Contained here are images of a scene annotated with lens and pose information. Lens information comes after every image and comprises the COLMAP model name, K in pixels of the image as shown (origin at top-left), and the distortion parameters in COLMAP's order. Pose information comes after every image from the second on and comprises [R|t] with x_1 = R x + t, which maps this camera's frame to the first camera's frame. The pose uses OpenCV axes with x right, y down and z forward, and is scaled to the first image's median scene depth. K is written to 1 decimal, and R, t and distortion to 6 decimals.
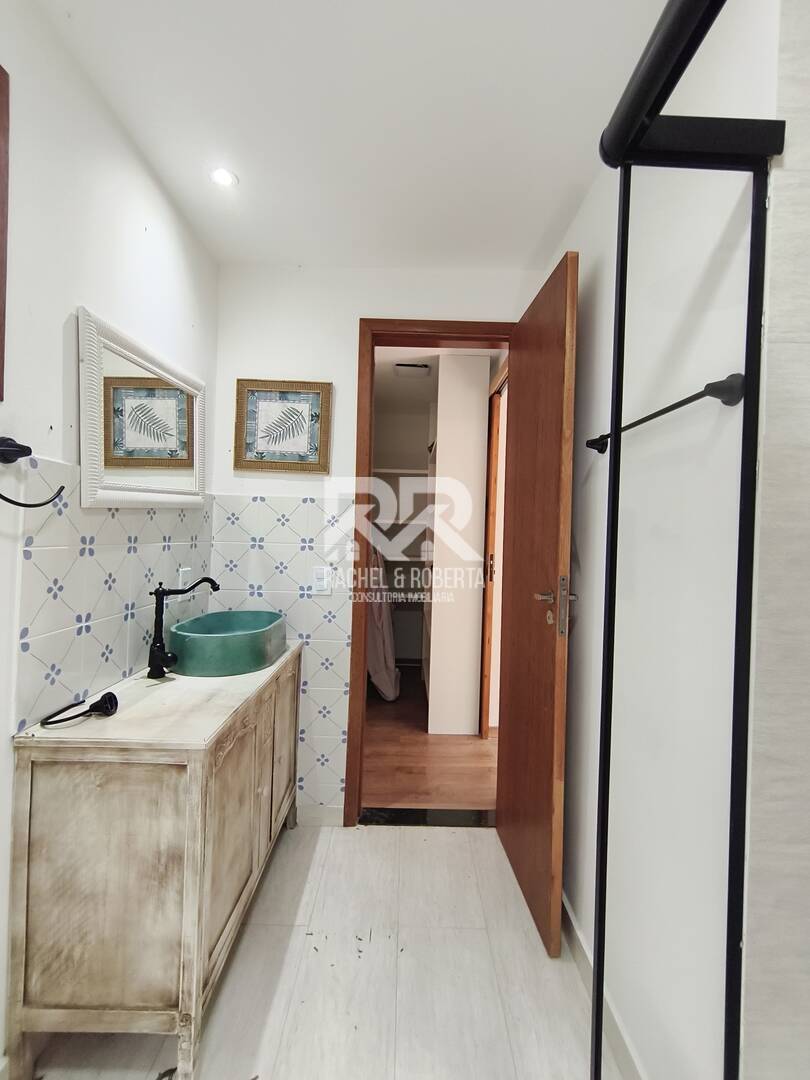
lens RADIAL K [[468.6, 0, 406.4], [0, 468.6, 539.9], [0, 0, 1]] dist [0.004438, 0.000109]
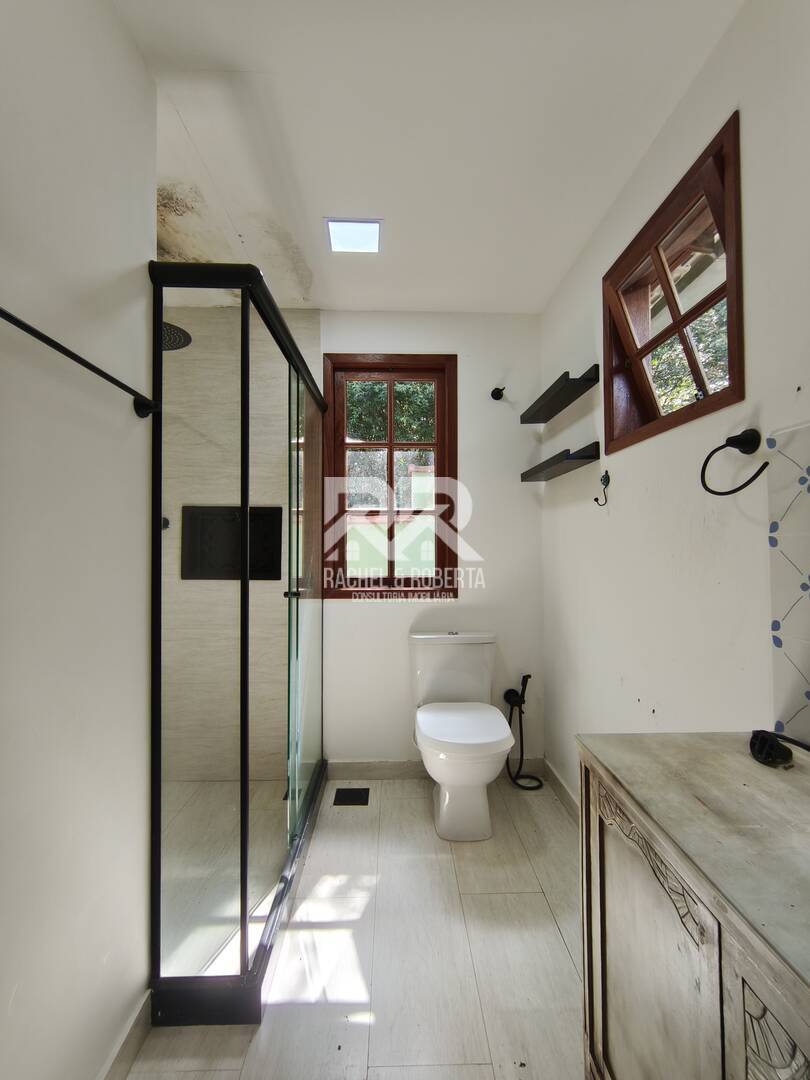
lens RADIAL K [[468.6, 0, 404.0], [0, 468.6, 539.3], [0, 0, 1]] dist [0.004438, 0.000109]
pose [[-0.999161, -0.018217, -0.036669, -0.040366], [-0.019014, 0.999588, 0.021503, 0.021085], [0.036263, 0.022182, -0.999096, 1.883303]]
